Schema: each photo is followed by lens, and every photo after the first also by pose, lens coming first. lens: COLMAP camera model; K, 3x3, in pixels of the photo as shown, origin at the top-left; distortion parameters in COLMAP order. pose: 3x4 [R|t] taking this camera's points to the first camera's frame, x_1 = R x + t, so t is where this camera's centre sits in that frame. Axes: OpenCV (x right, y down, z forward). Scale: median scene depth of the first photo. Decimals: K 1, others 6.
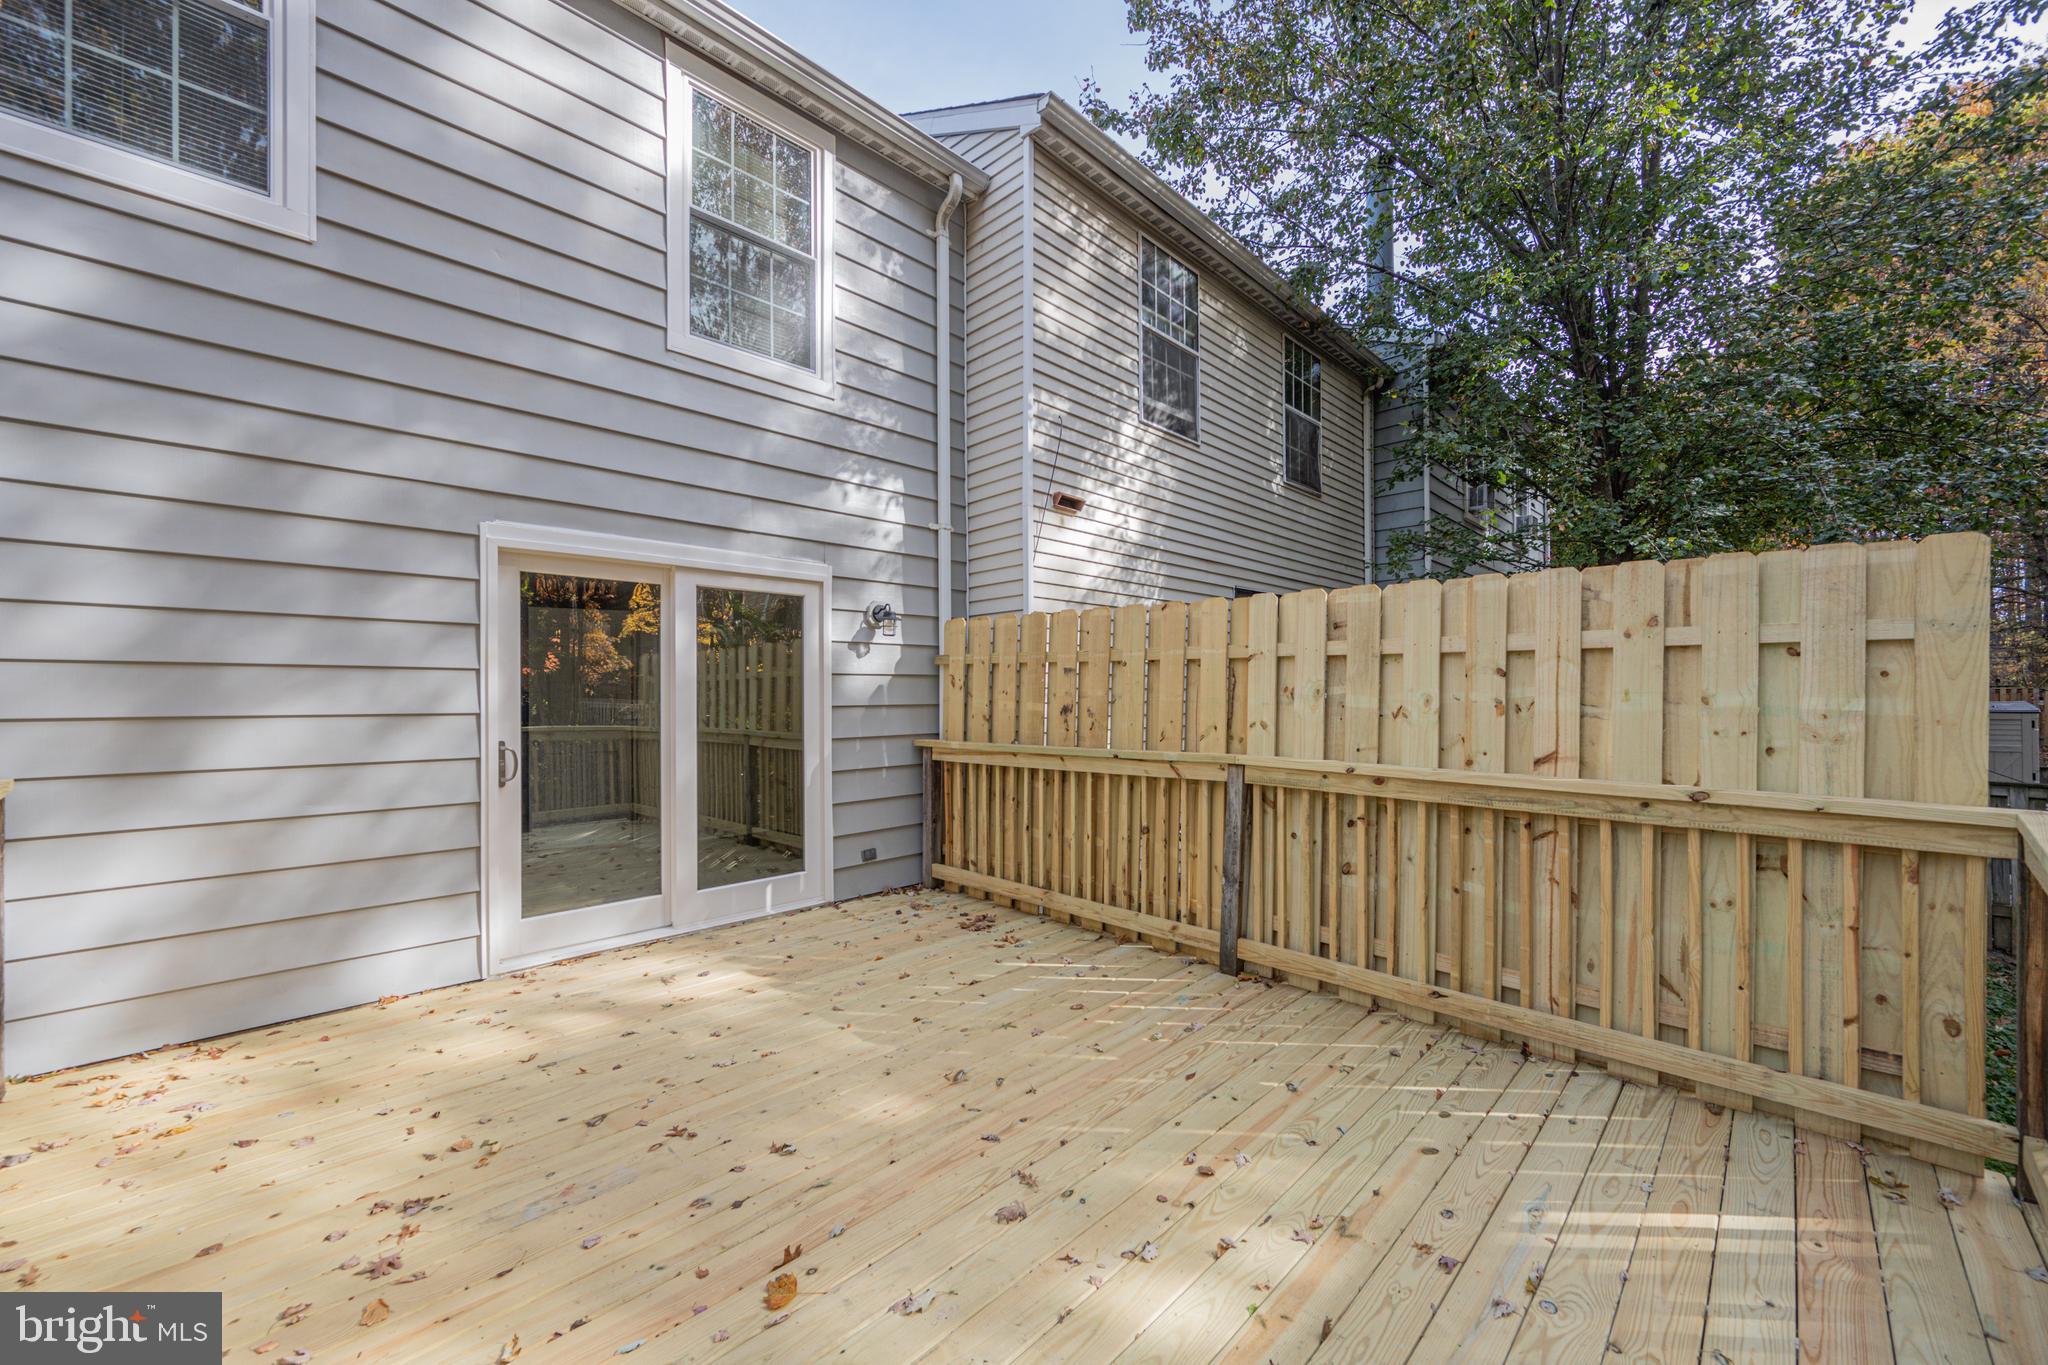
lens RADIAL K [[810.1, 0, 1025.0], [0, 810.1, 686.9], [0, 0, 1]] dist [-0.003302, 0.000207]
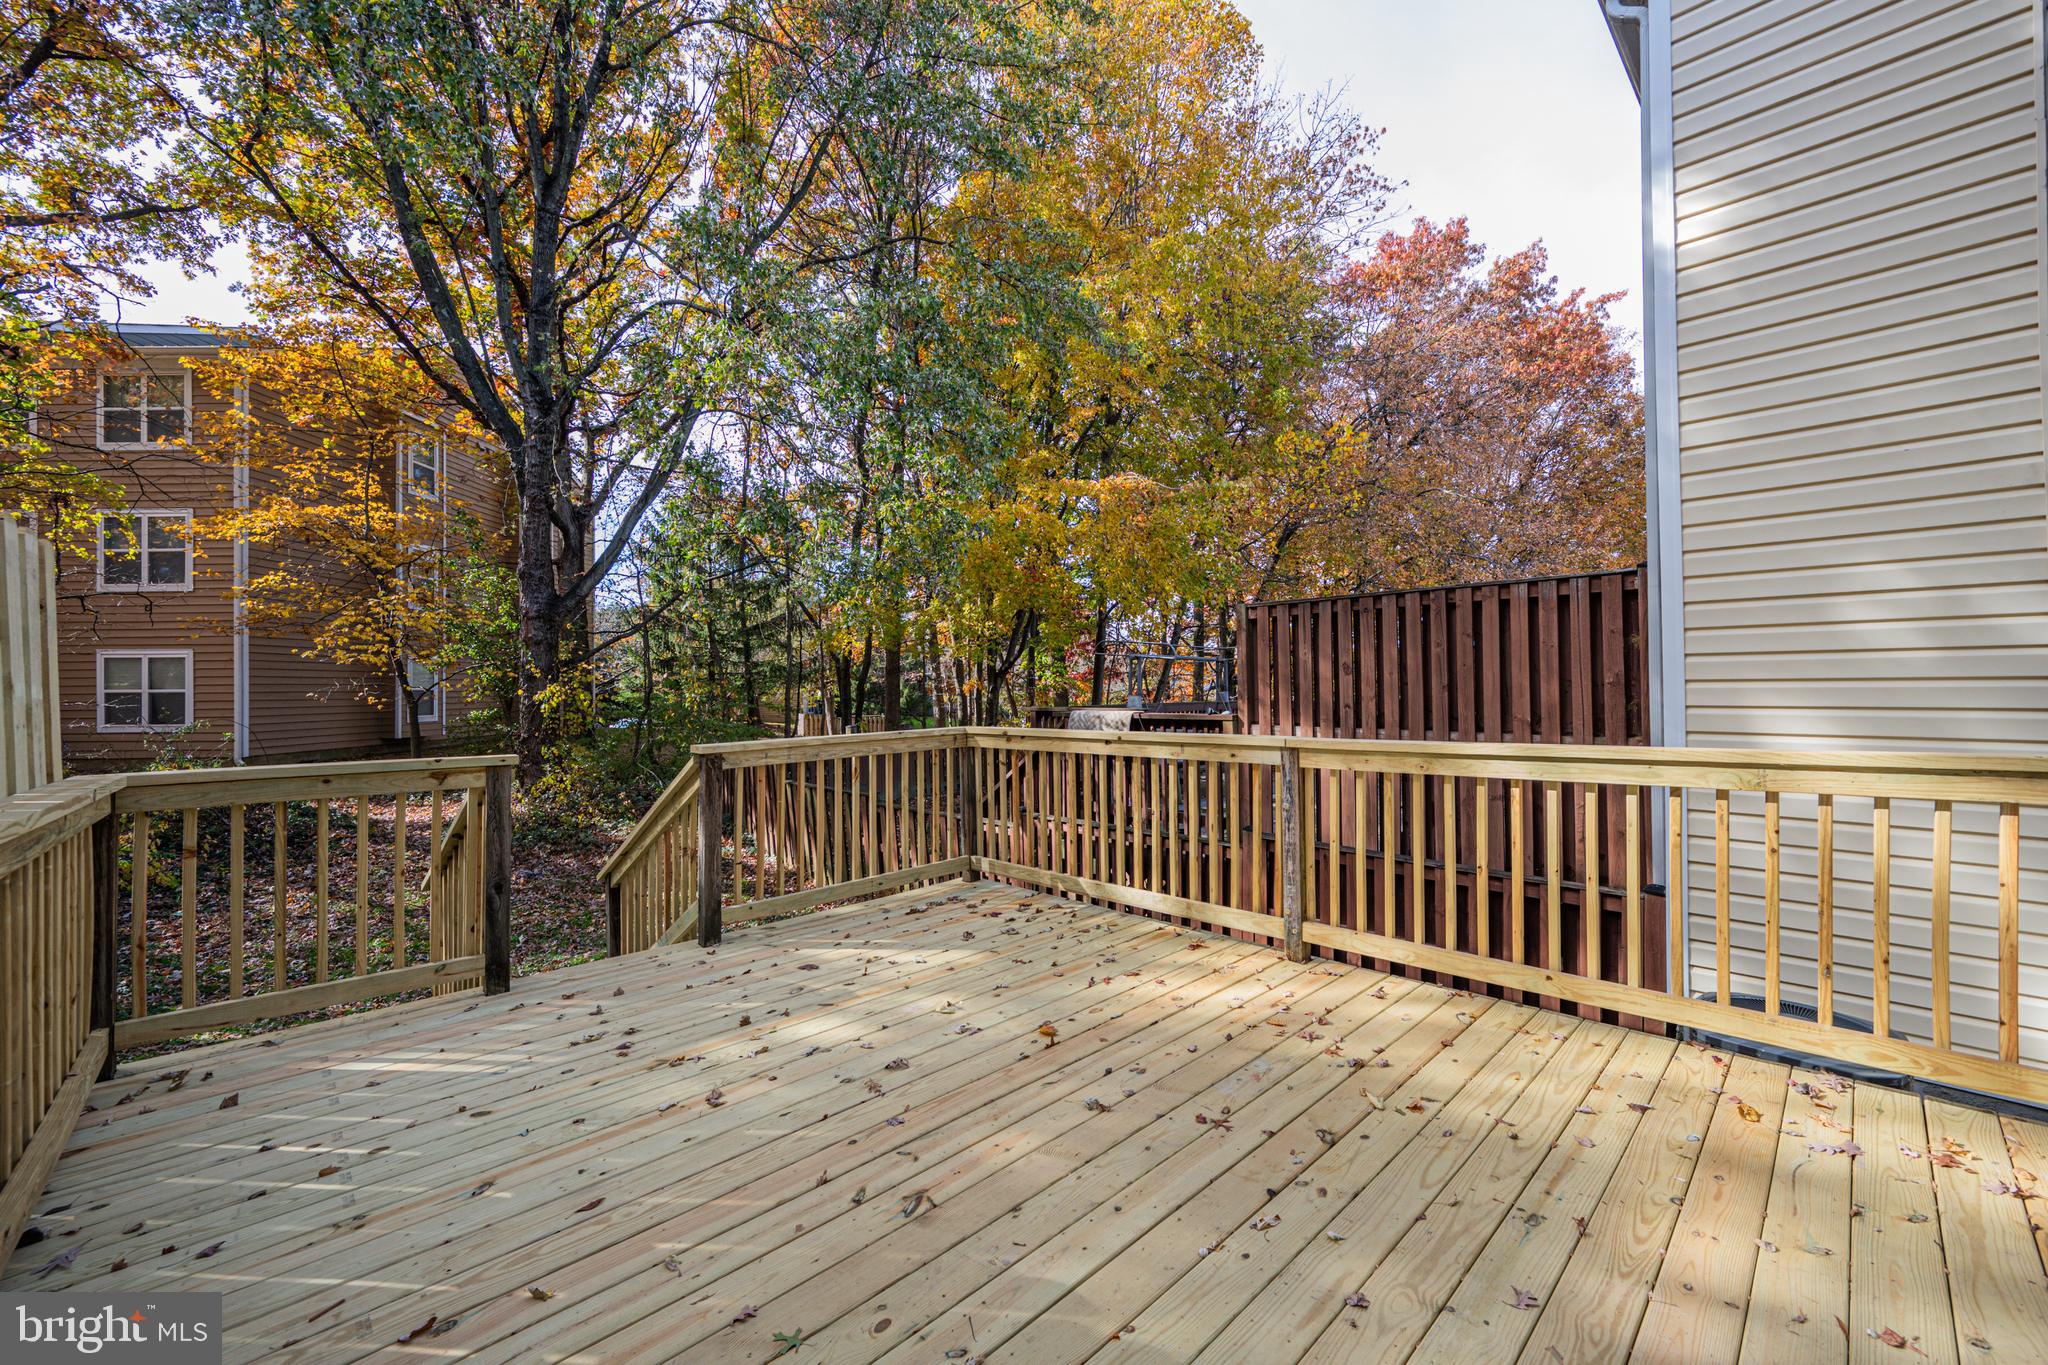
lens RADIAL K [[810.1, 0, 1025.8], [0, 810.1, 685.5], [0, 0, 1]] dist [-0.003302, 0.000207]
pose [[-0.998873, 0.016211, 0.044602, -0.128503], [0.015455, 0.999732, -0.017245, 0.024286], [-0.044870, -0.016536, -0.998856, 1.004421]]
